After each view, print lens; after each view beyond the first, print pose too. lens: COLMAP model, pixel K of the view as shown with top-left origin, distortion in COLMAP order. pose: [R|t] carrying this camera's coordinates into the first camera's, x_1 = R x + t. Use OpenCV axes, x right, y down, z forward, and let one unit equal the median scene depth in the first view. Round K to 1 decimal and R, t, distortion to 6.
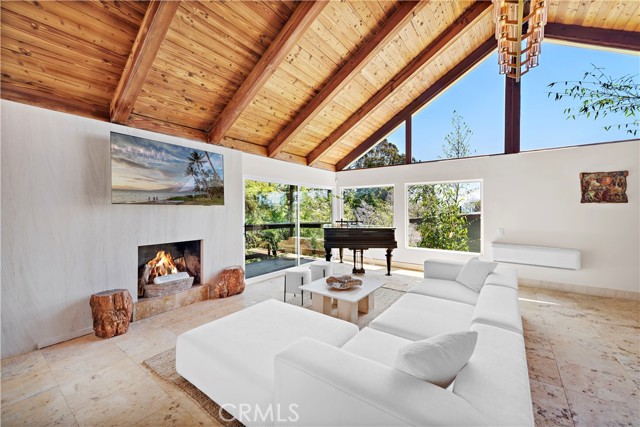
lens RADIAL K [[254.6, 0, 332.9], [0, 254.6, 205.1], [0, 0, 1]] dist [0.000292, -0.001588]
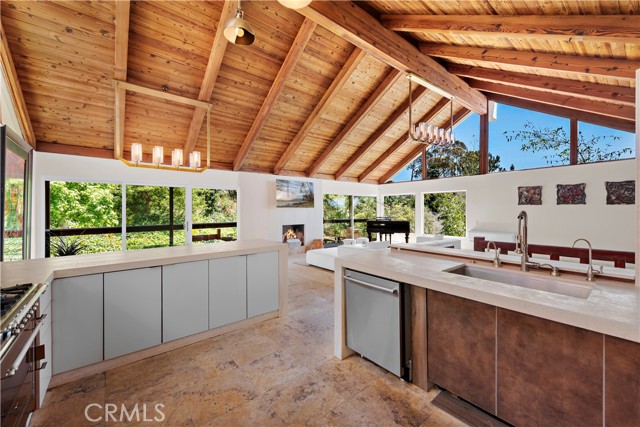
lens RADIAL K [[254.6, 0, 323.0], [0, 254.6, 209.5], [0, 0, 1]] dist [0.000292, -0.001588]
pose [[0.958706, -0.002842, -0.284386, 0.213575], [0.005774, 0.999939, 0.009469, -0.002176], [0.284341, -0.010720, 0.958663, -0.922197]]
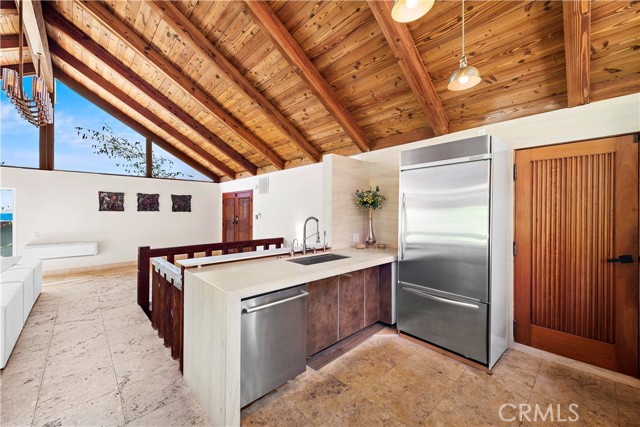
lens RADIAL K [[254.6, 0, 317.7], [0, 254.6, 211.9], [0, 0, 1]] dist [0.000292, -0.001588]
pose [[0.207240, 0.005851, 0.978273, -0.244156], [-0.006277, 0.999969, -0.004651, -0.004007], [-0.978270, -0.005176, 0.207270, -0.588643]]
